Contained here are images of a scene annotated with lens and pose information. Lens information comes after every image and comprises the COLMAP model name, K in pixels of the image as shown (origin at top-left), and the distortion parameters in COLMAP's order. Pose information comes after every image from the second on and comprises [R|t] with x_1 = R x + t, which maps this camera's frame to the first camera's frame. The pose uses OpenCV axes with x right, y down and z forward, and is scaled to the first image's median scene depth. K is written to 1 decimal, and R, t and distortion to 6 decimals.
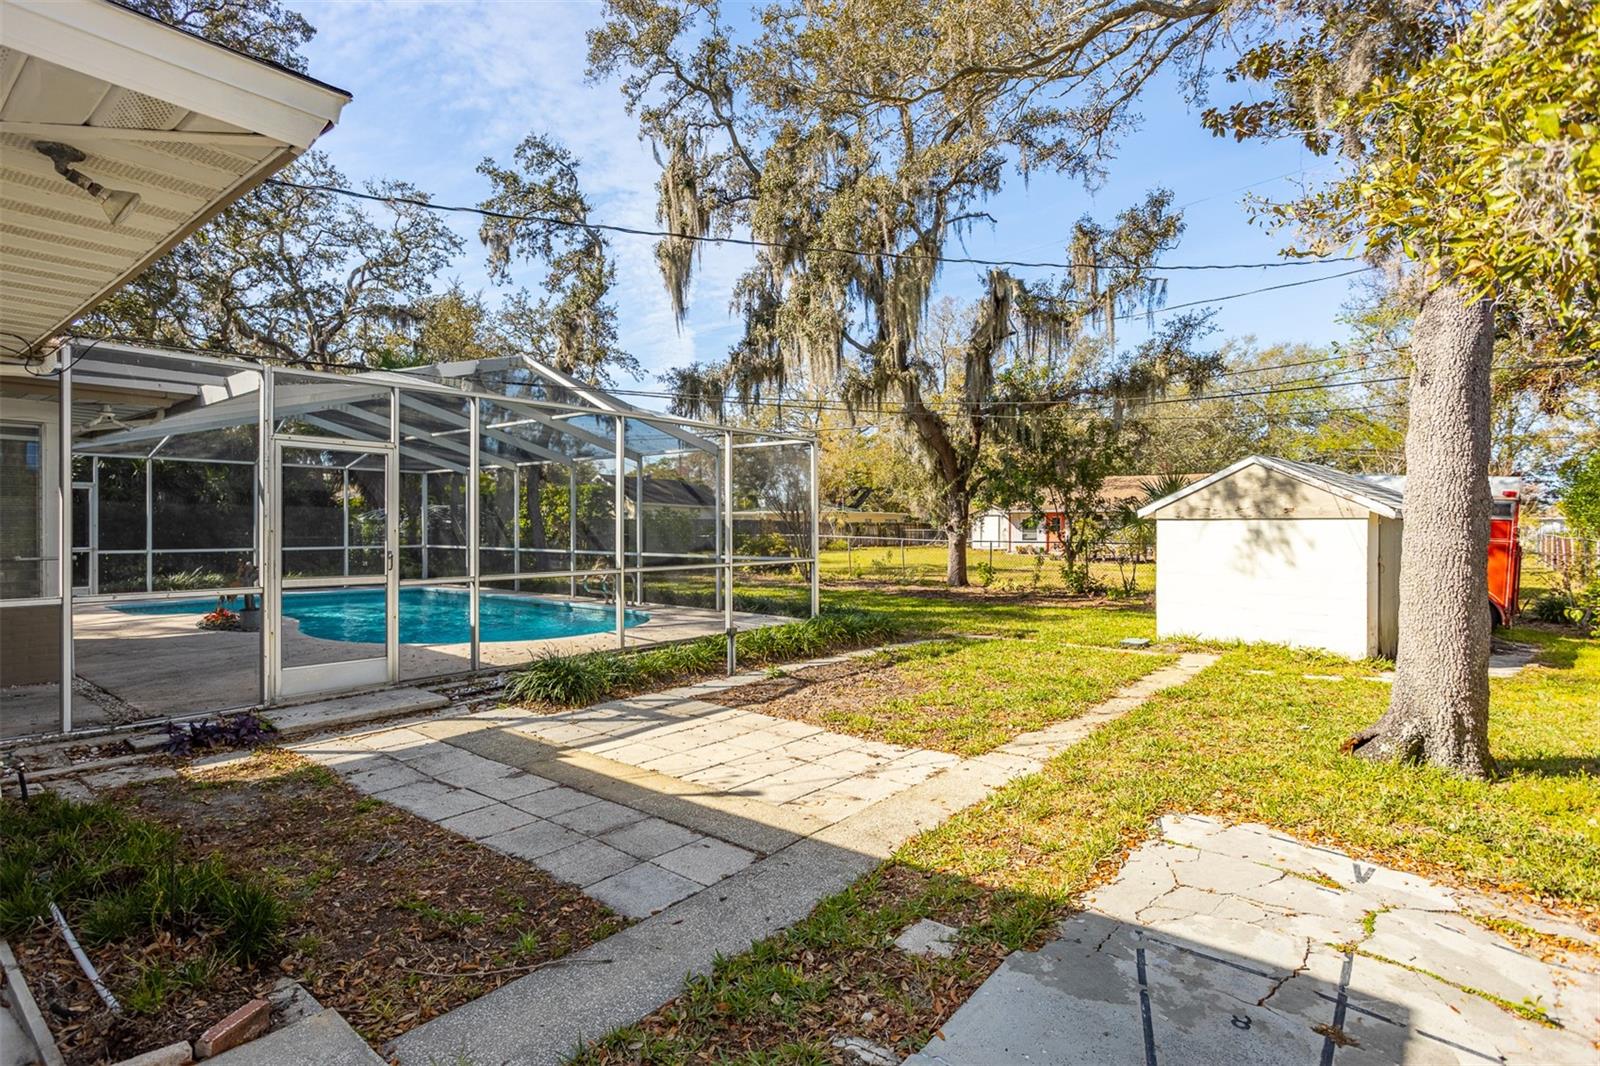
lens RADIAL K [[815.3, 0, 800.6], [0, 815.3, 530.4], [0, 0, 1]] dist [-0.001851, -0.000088]
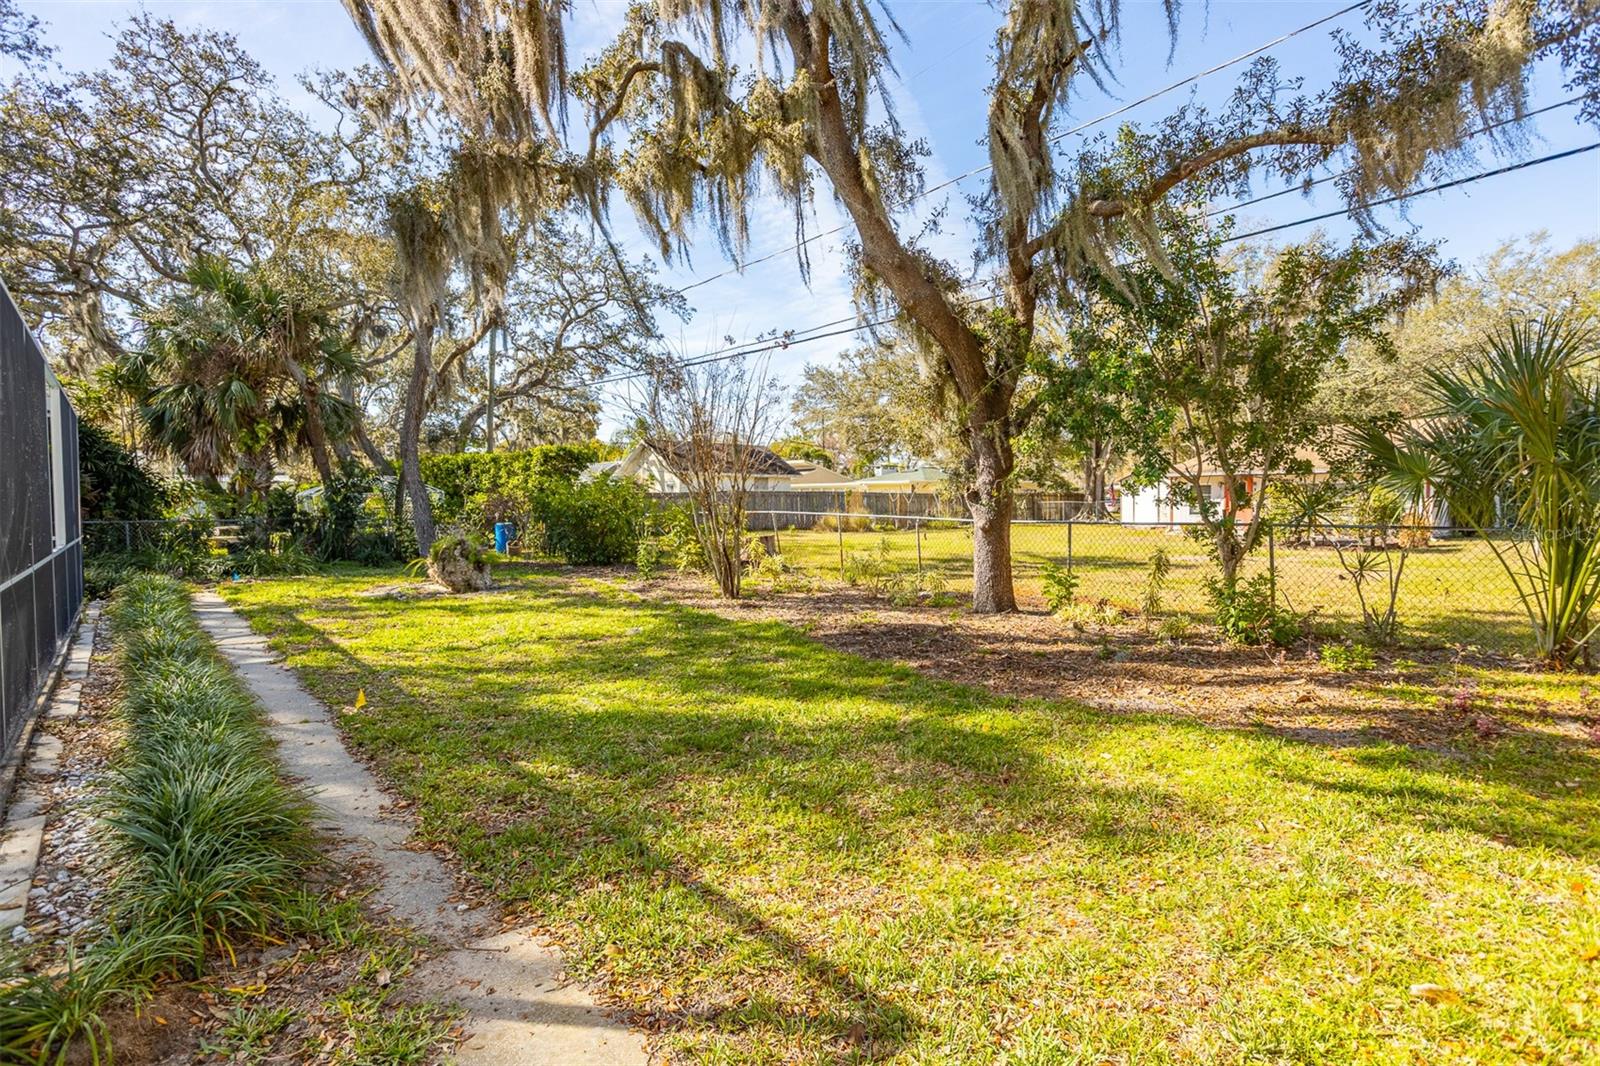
lens RADIAL K [[803.5, 0, 796.5], [0, 803.5, 516.1], [0, 0, 1]] dist [0.001205, 0.000689]
pose [[0.976999, -0.003213, -0.213220, 0.189427], [0.006243, 0.999889, 0.013541, 0.002815], [0.213152, -0.014561, 0.976910, 0.512446]]
